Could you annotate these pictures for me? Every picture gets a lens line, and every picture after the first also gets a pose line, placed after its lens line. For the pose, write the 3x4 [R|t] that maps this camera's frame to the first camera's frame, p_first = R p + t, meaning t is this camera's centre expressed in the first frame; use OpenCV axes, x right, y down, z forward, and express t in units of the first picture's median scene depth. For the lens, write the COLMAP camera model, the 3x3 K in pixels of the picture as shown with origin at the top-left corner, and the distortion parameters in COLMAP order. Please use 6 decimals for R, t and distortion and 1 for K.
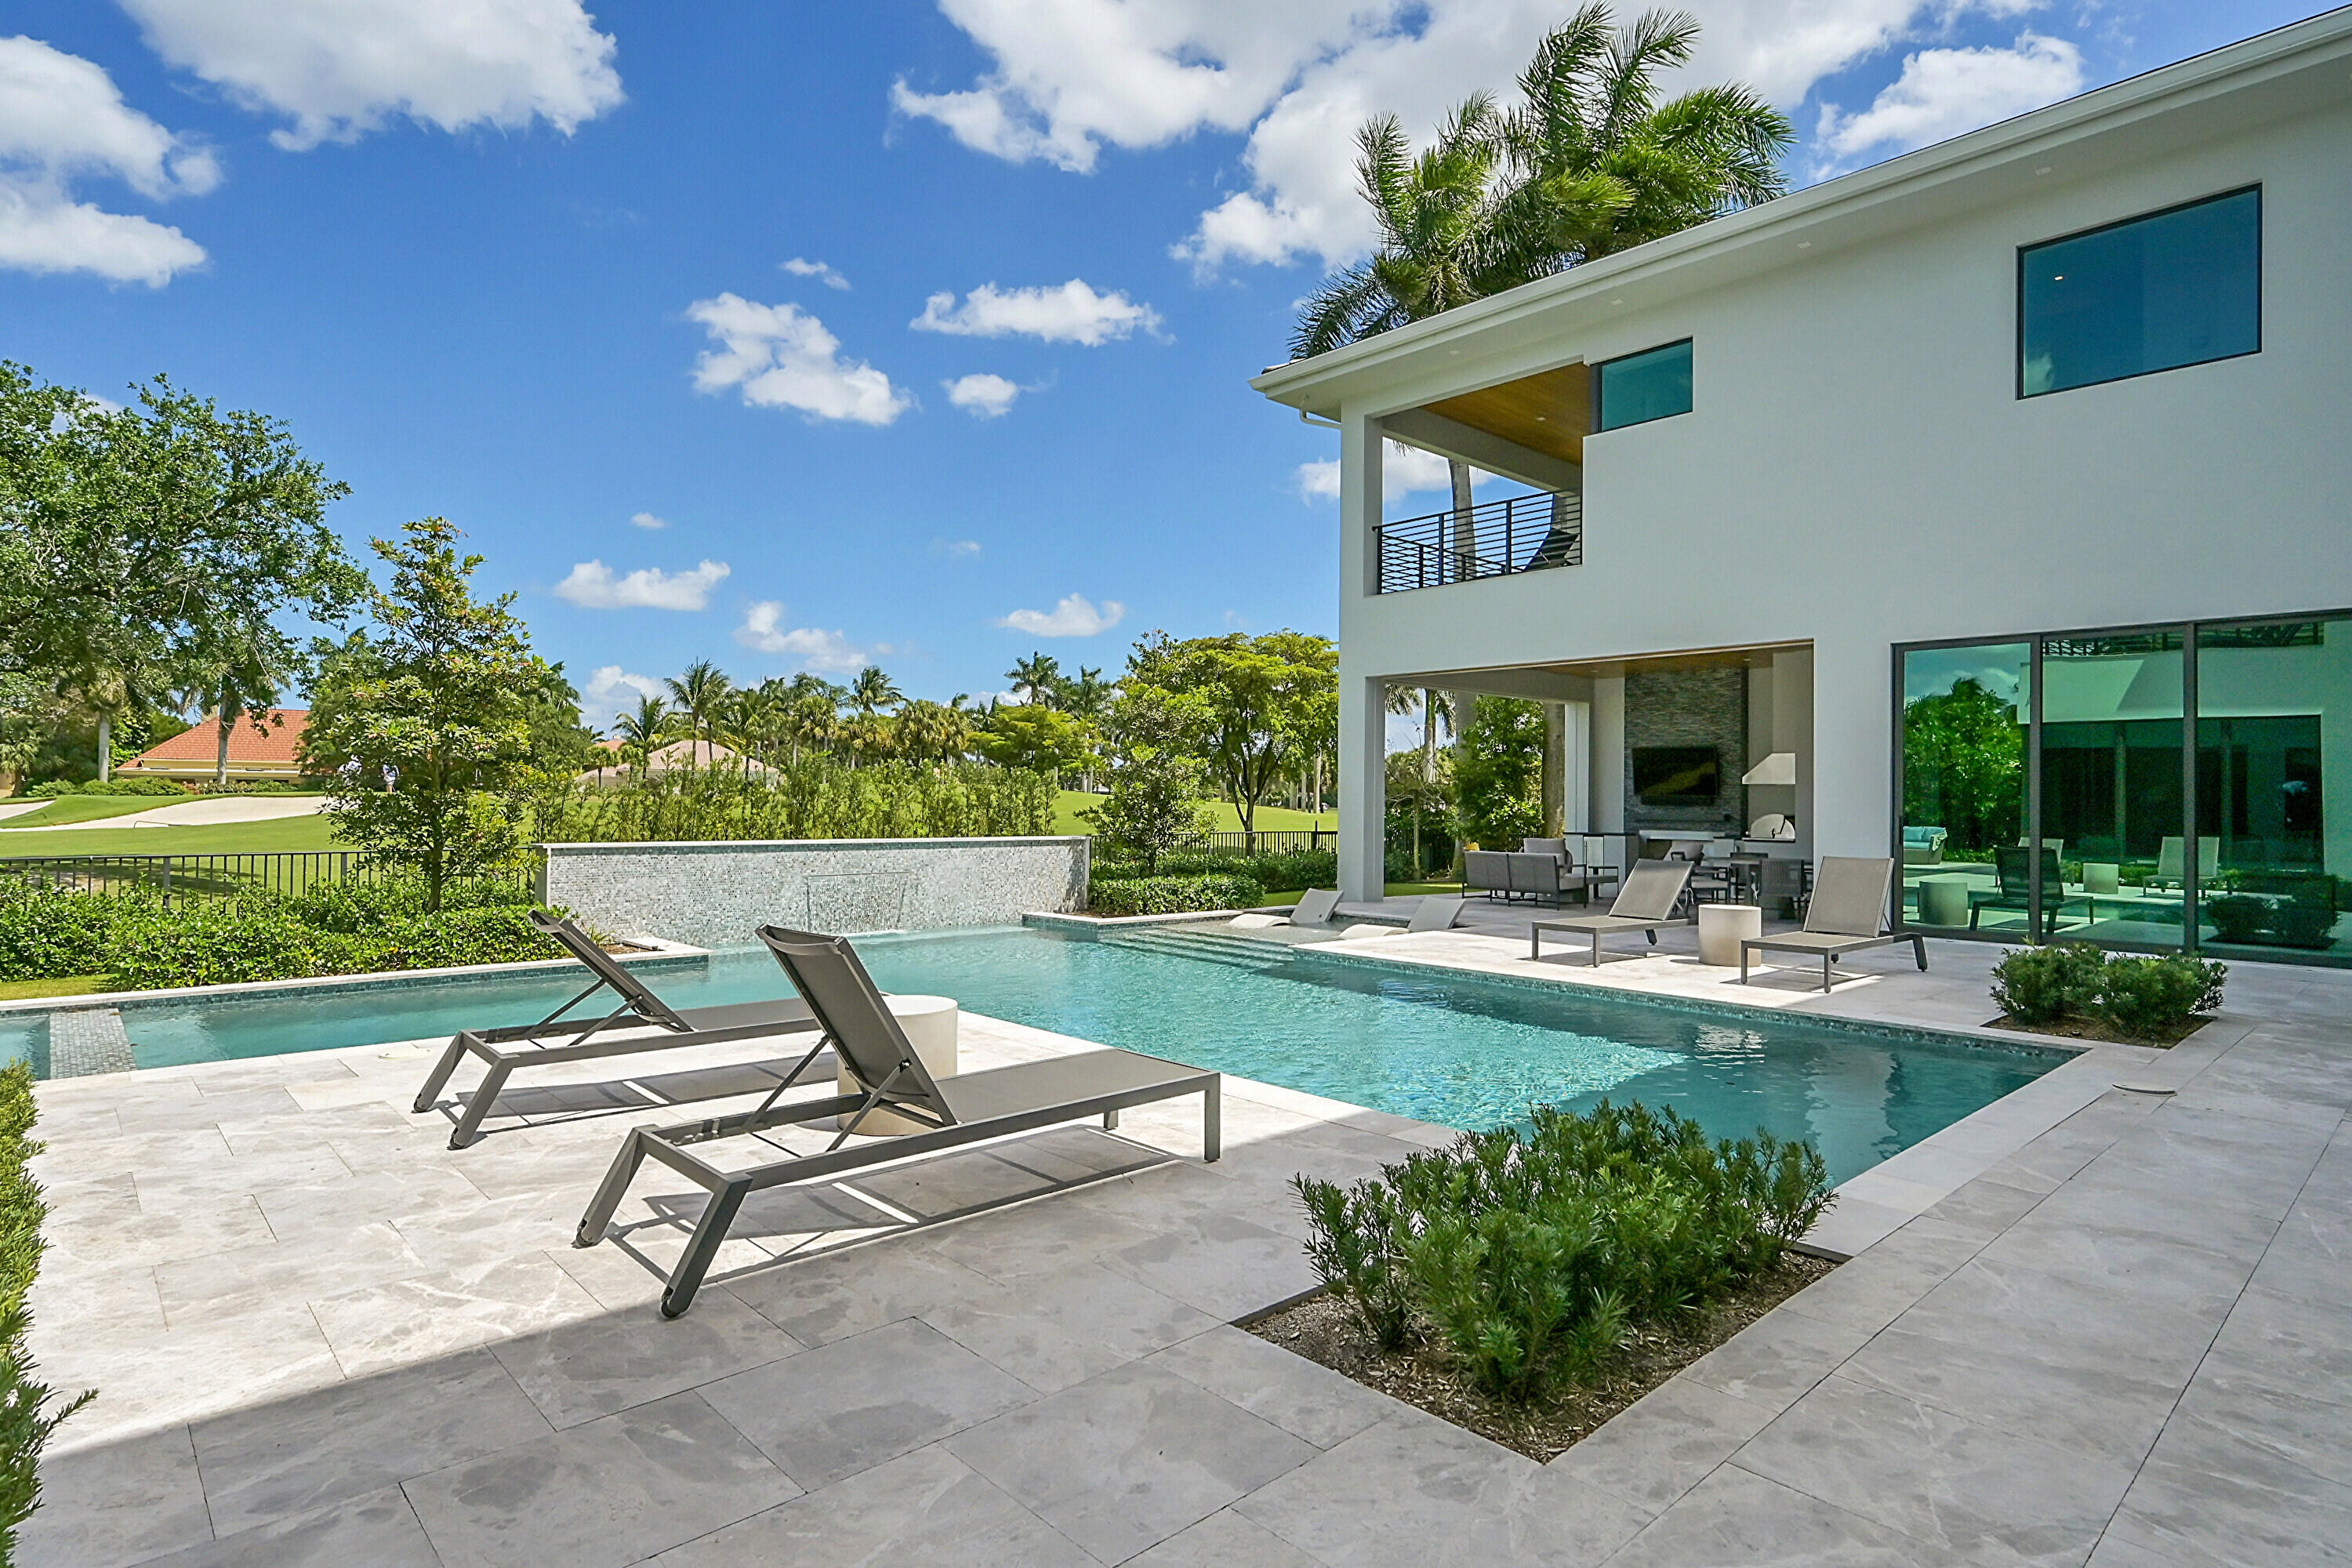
lens RADIAL K [[1242.9, 0, 1176.0], [0, 1242.9, 784.0], [0, 0, 1]] dist [-0.003997, -0.000813]
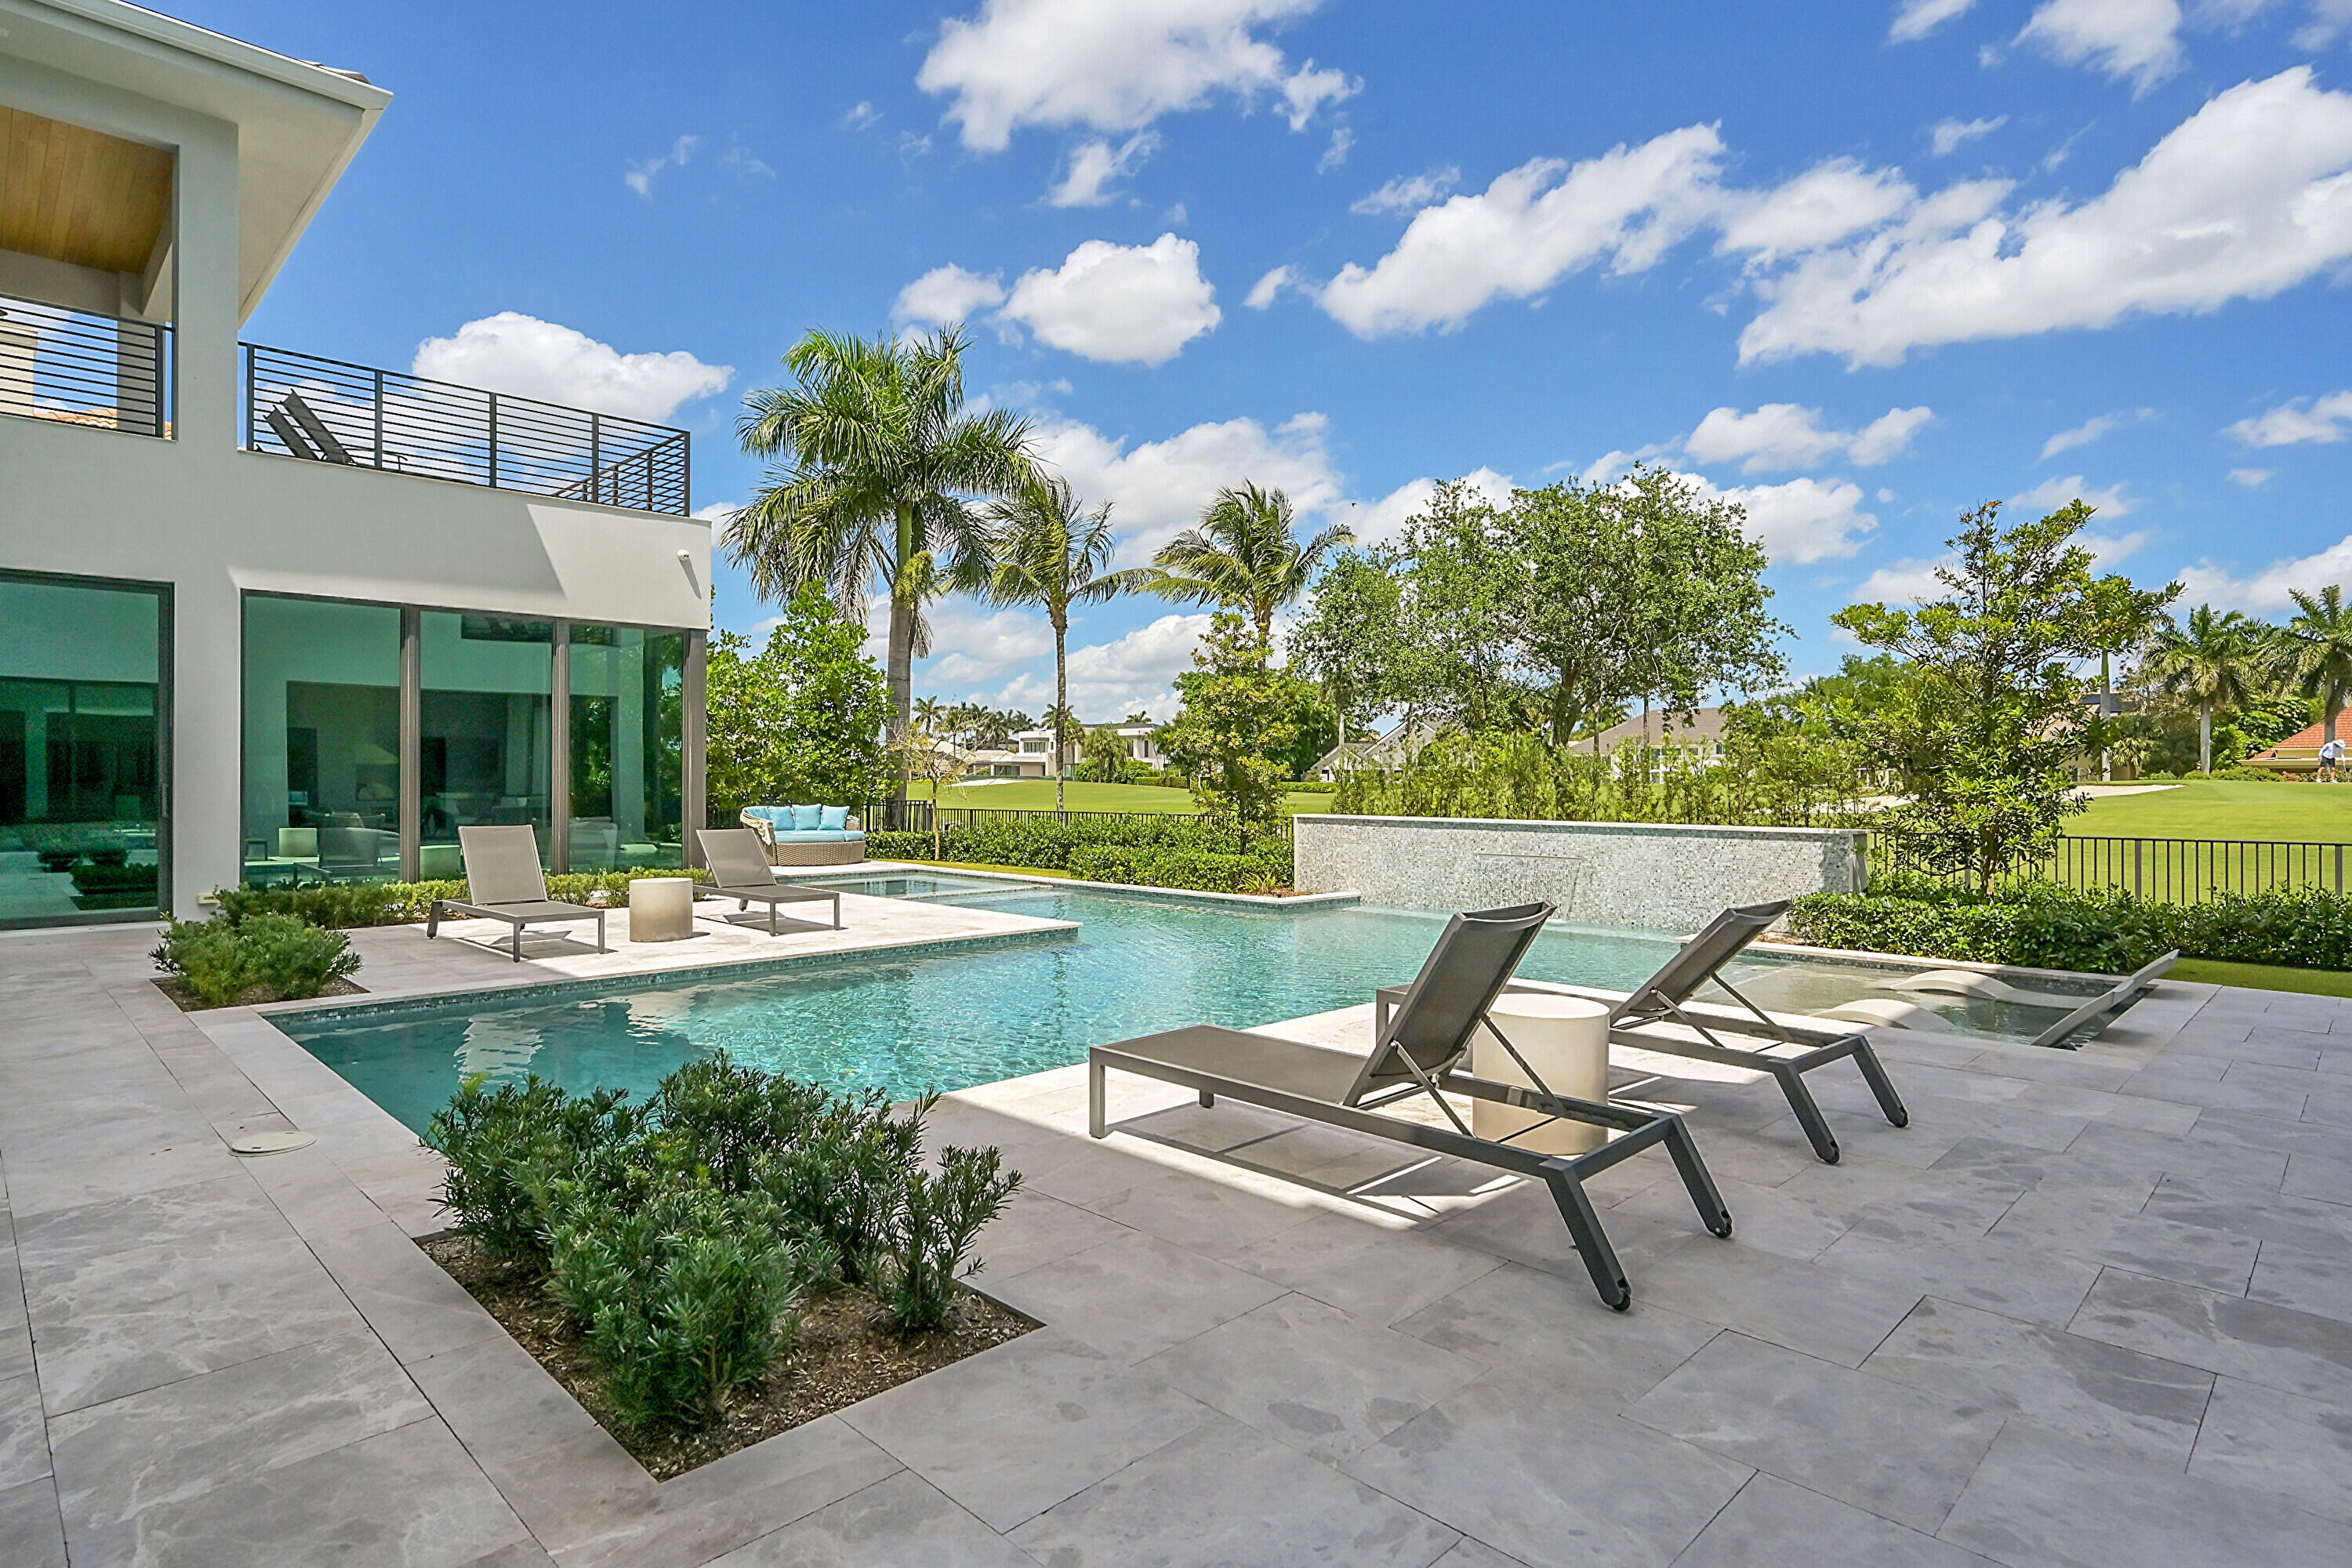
lens RADIAL K [[1242.9, 0, 1176.0], [0, 1242.9, 784.0], [0, 0, 1]] dist [-0.003997, -0.000813]
pose [[0.044188, -0.004965, -0.999011, 0.621306], [0.010469, 0.999935, -0.004506, 0.015927], [0.998968, -0.010260, 0.044237, 0.610070]]
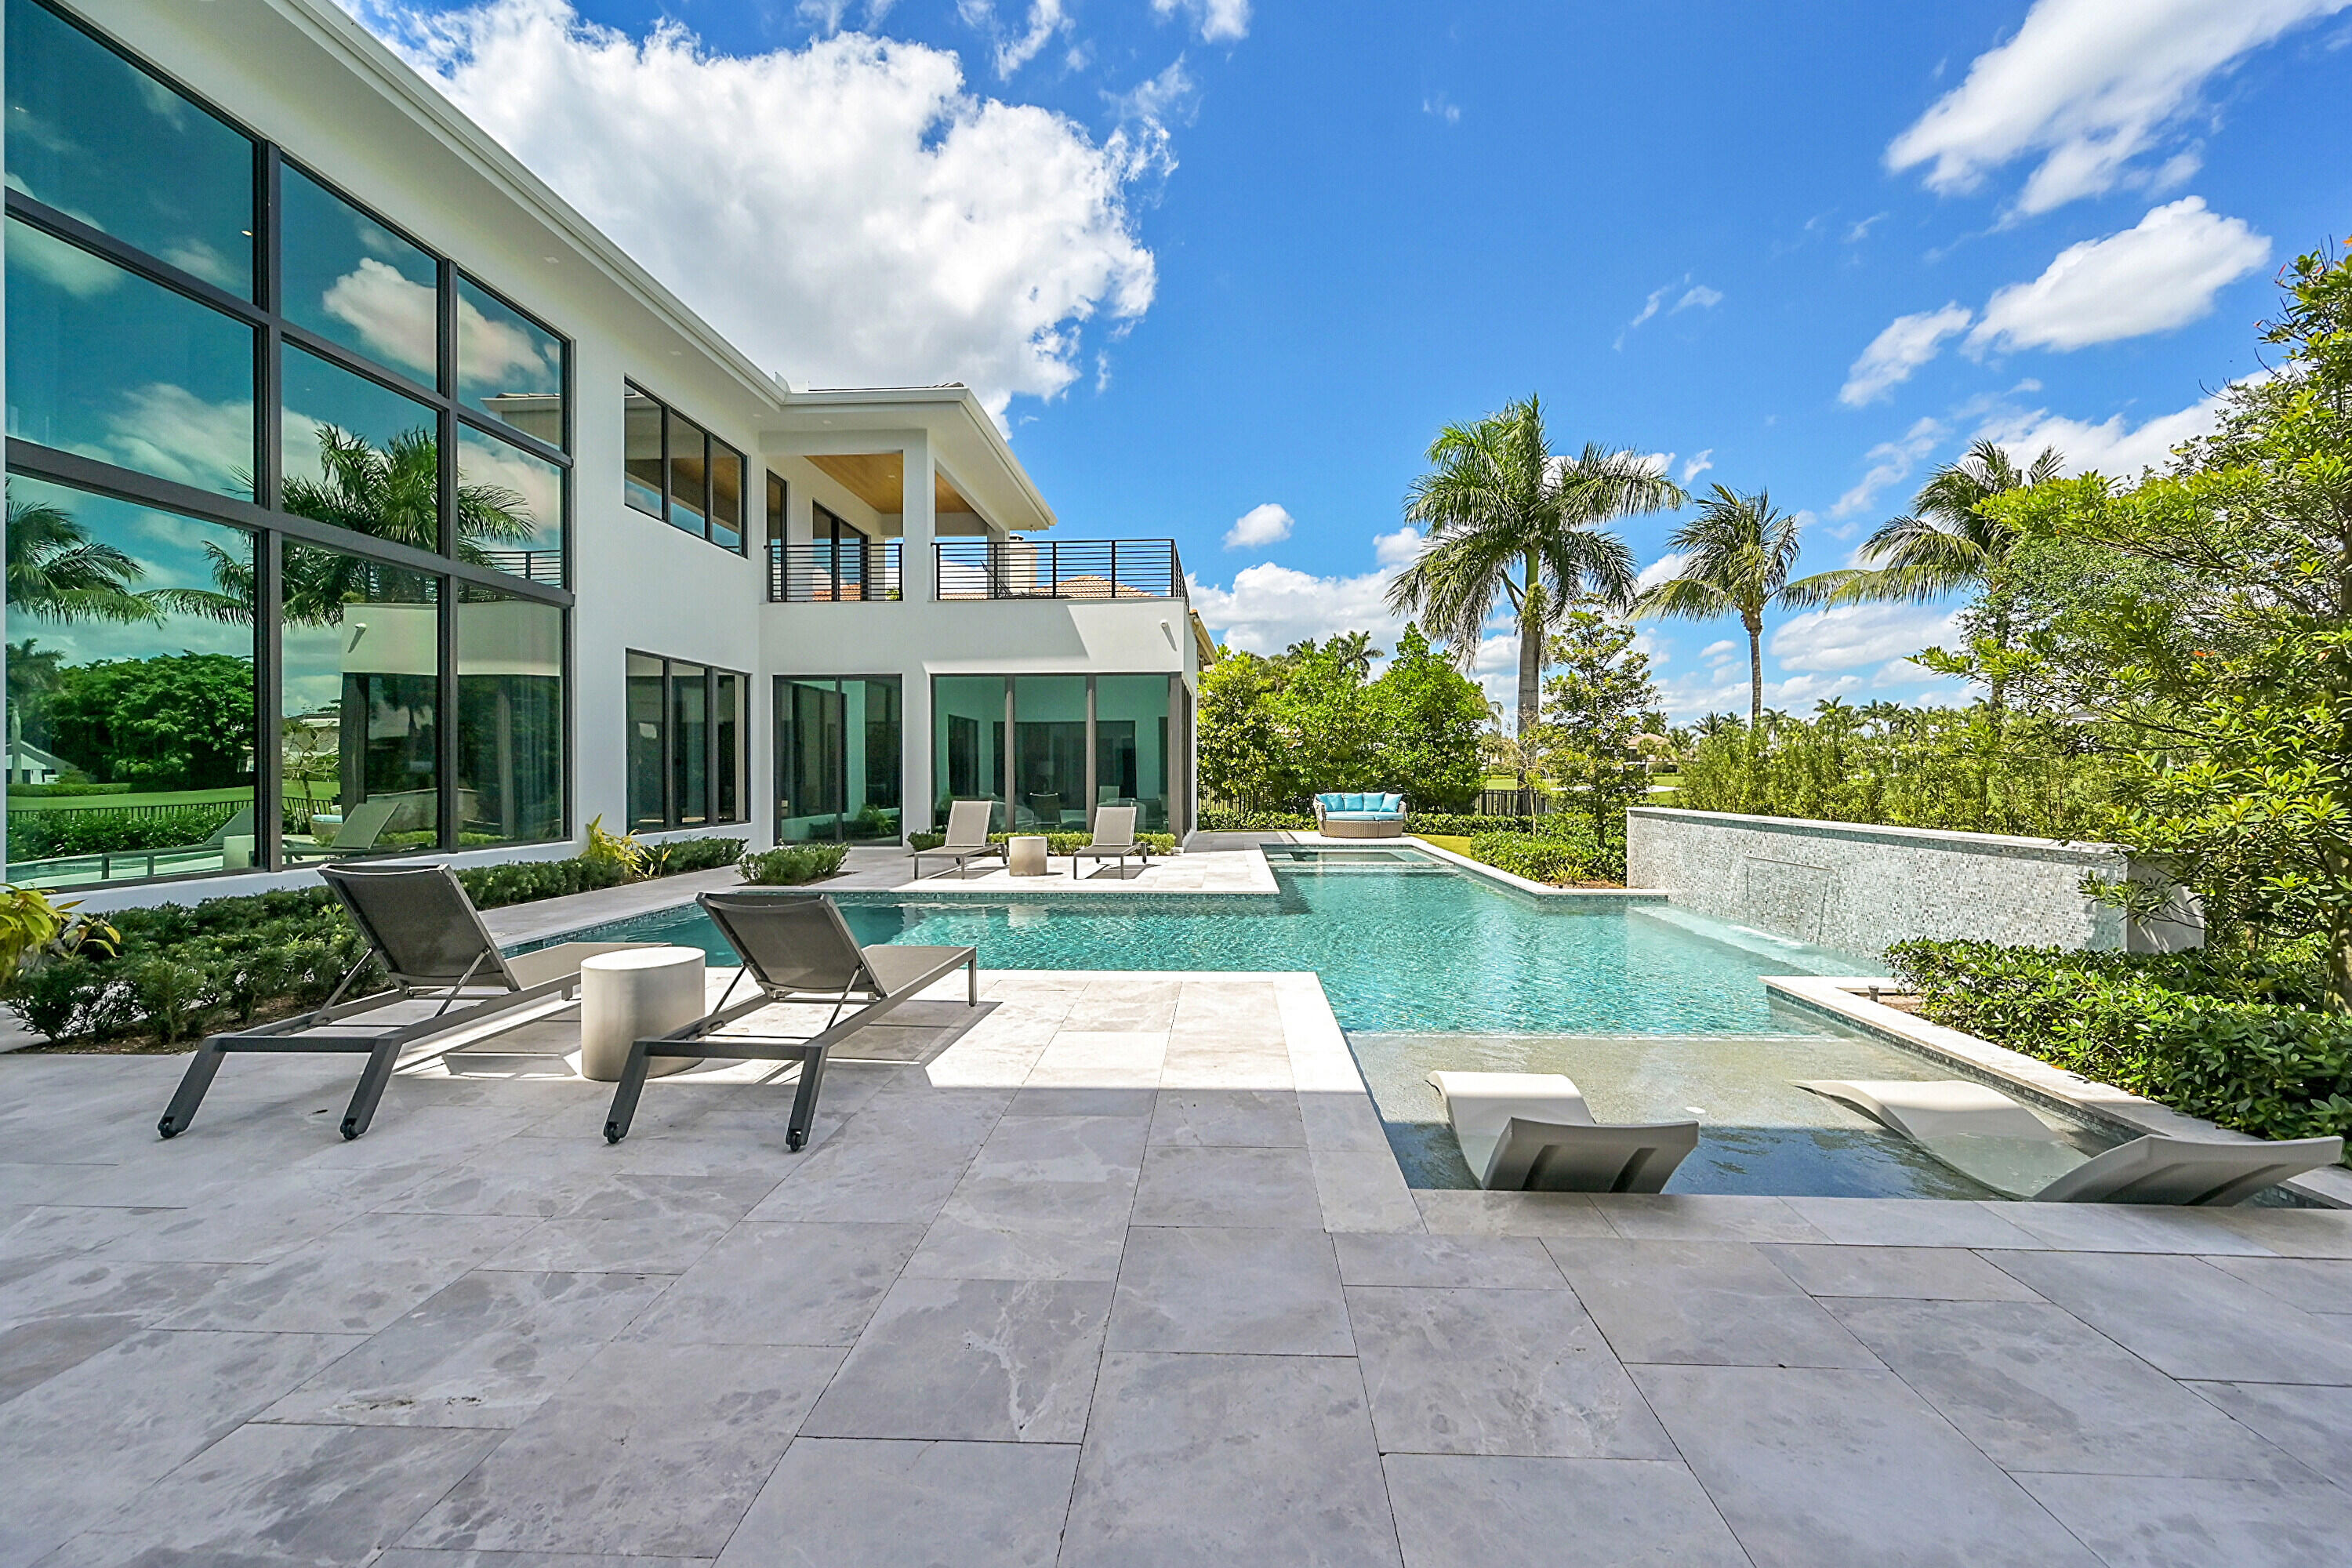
lens RADIAL K [[941.6, 0, 1176.7], [0, 941.6, 774.6], [0, 0, 1]] dist [-0.006272, 0.000062]
pose [[-0.703975, -0.007336, -0.710187, 0.407139], [0.002418, 0.999916, -0.012725, 0.019532], [0.710221, -0.010676, -0.703898, 1.023472]]
